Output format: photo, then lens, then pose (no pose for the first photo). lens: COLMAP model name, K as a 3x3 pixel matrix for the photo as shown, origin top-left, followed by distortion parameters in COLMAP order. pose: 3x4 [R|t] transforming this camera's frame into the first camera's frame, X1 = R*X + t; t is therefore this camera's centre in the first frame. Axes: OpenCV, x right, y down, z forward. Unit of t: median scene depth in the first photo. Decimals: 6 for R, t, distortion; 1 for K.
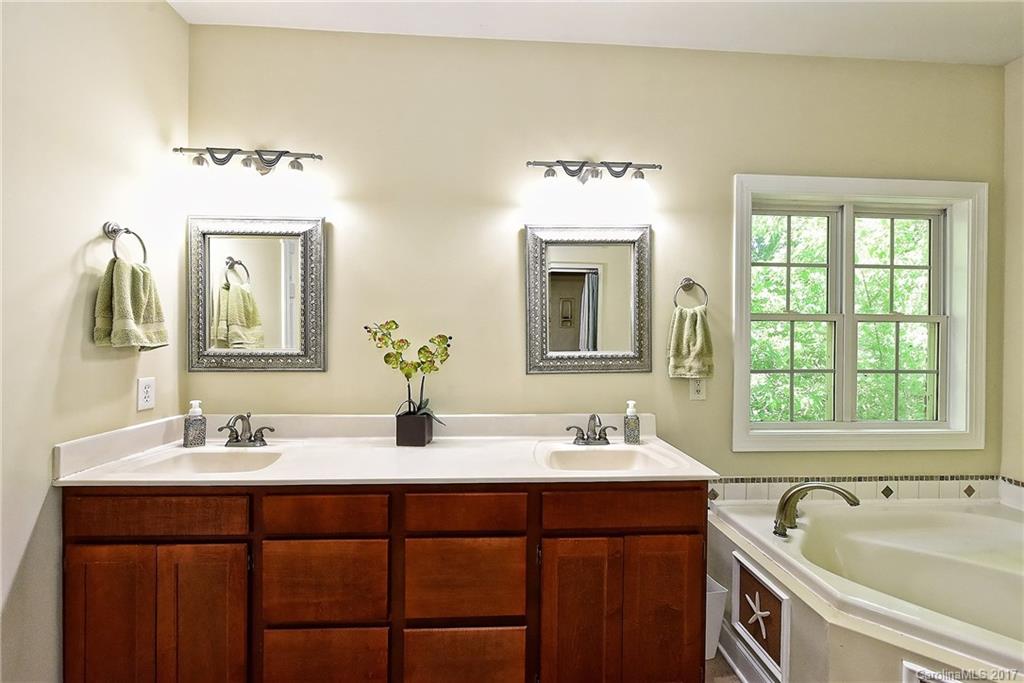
lens RADIAL K [[401.1, 0, 509.3], [0, 401.1, 344.3], [0, 0, 1]] dist [0.000883, 0.000061]
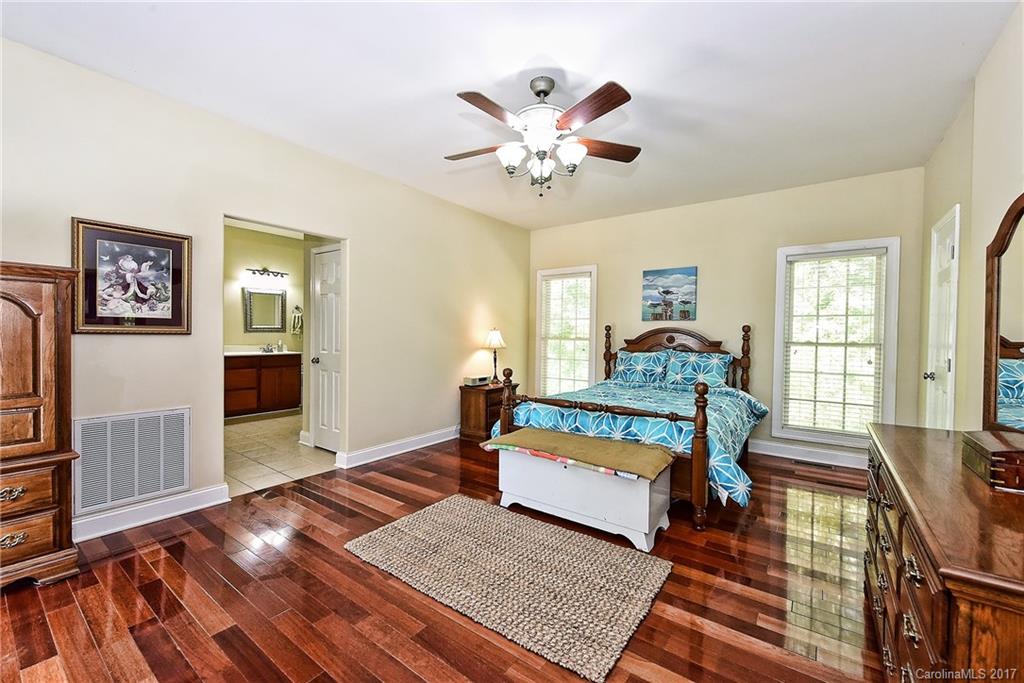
lens RADIAL K [[419.8, 0, 514.0], [0, 419.8, 338.8], [0, 0, 1]] dist [0.004544, 0.000072]
pose [[0.645950, -0.006954, 0.763348, -1.175358], [-0.005667, 0.999887, 0.013905, 0.062283], [-0.763359, -0.013308, 0.645838, -2.926849]]
